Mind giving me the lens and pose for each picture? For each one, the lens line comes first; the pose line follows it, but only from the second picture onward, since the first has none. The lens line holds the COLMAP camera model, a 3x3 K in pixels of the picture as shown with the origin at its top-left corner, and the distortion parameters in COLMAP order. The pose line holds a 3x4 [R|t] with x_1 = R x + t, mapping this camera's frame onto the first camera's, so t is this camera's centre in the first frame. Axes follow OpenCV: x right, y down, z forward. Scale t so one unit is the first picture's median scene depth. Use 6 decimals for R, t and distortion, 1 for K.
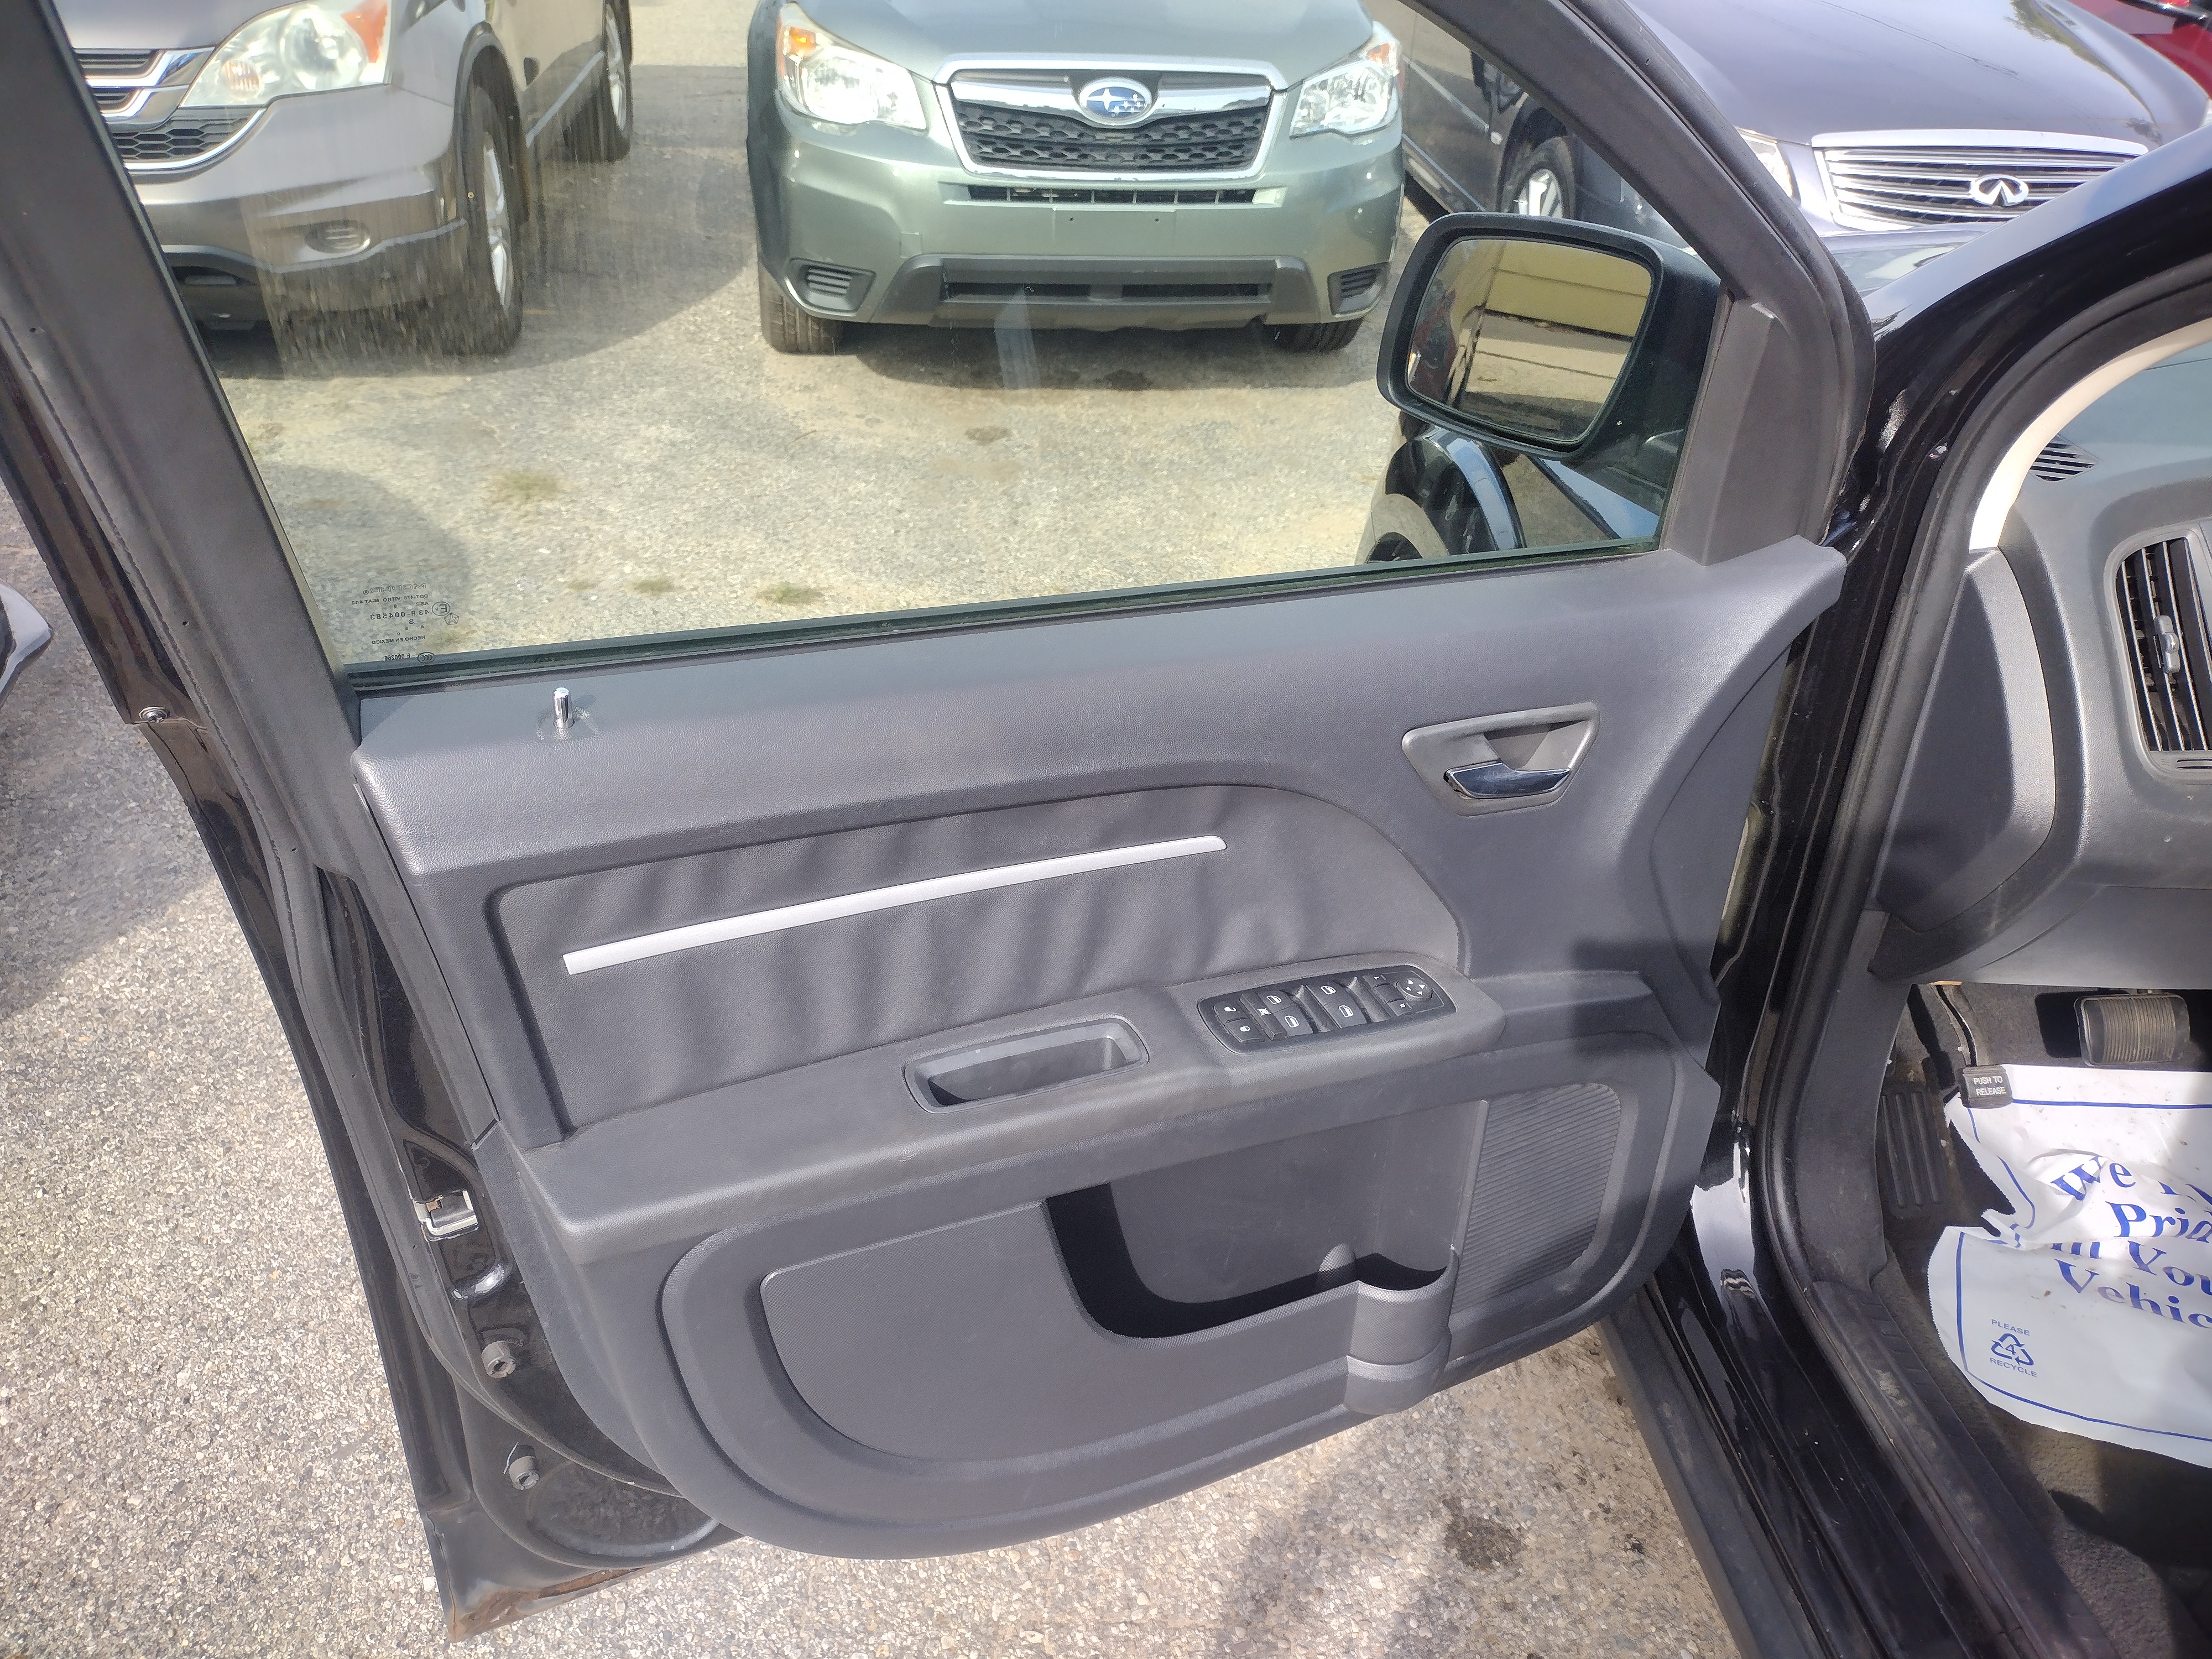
lens RADIAL K [[1688.4, 0, 1110.2], [0, 1688.4, 834.1], [0, 0, 1]] dist [0.036551, -0.015462]
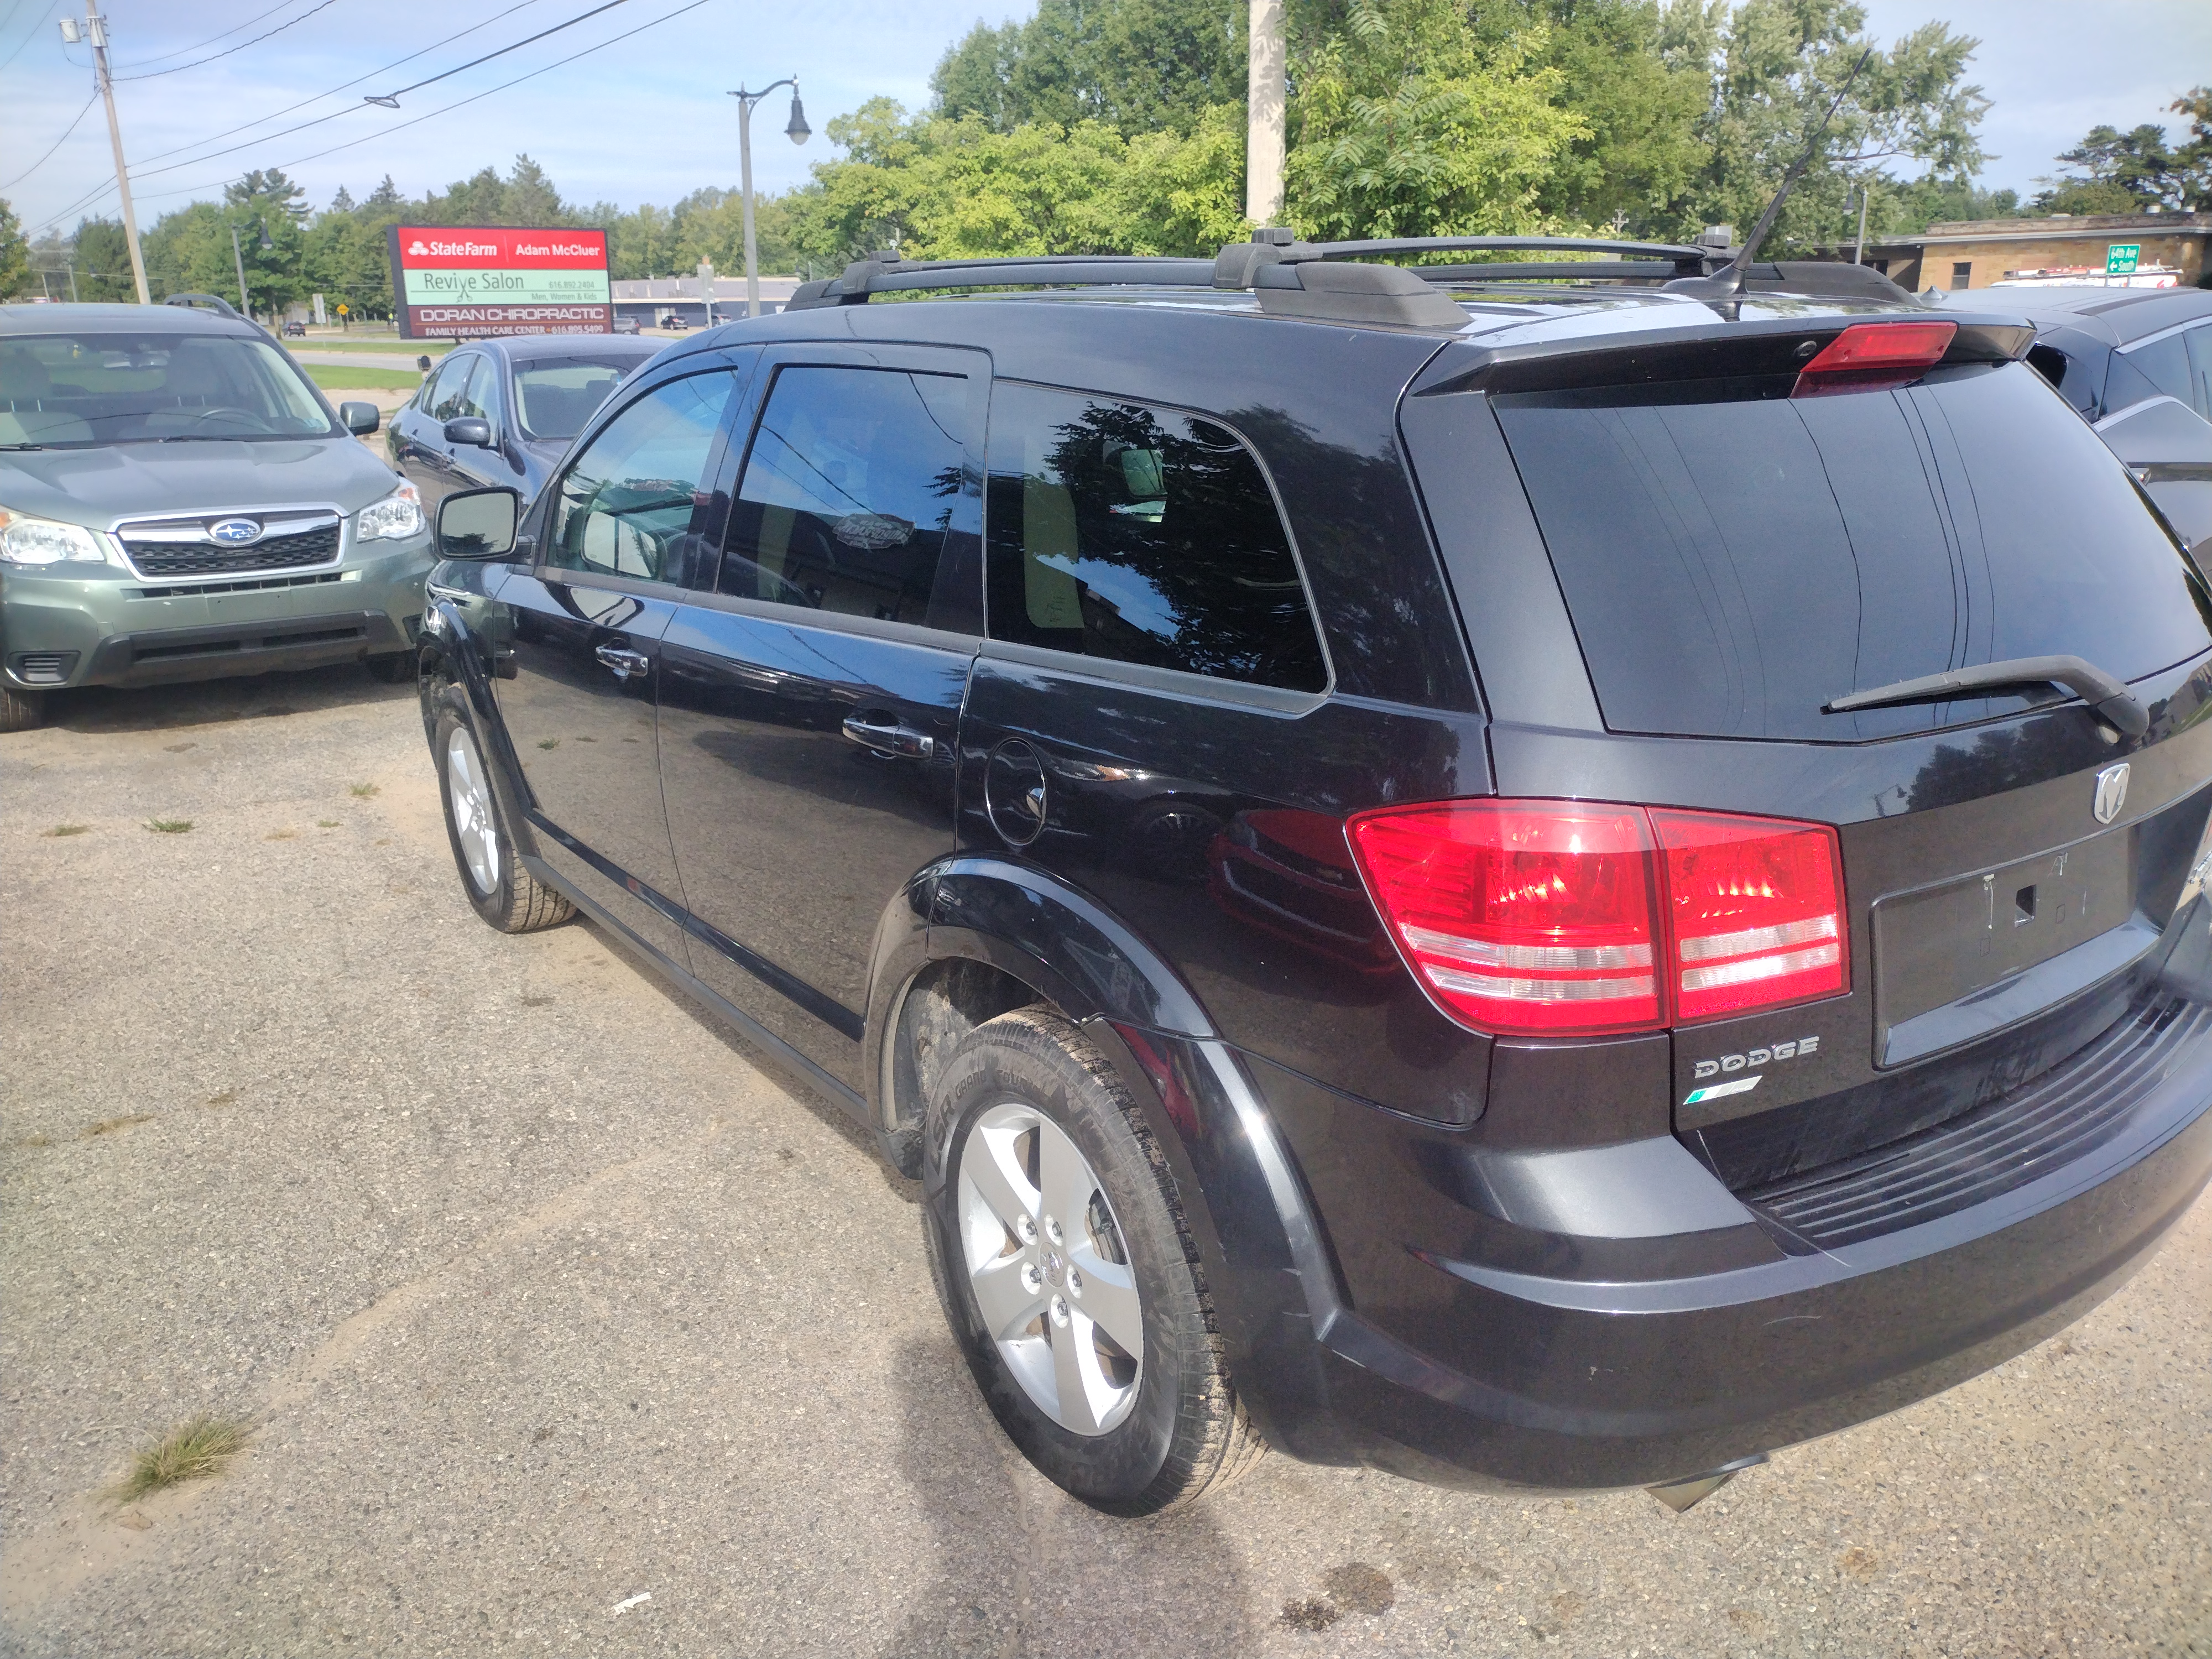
lens RADIAL K [[1688.4, 0, 1113.4], [0, 1688.4, 819.7], [0, 0, 1]] dist [0.036551, -0.015462]
pose [[0.871923, -0.181954, 0.454581, -0.051983], [0.288041, 0.941364, -0.175688, 0.331426], [-0.395958, 0.284124, 0.873207, -0.631967]]
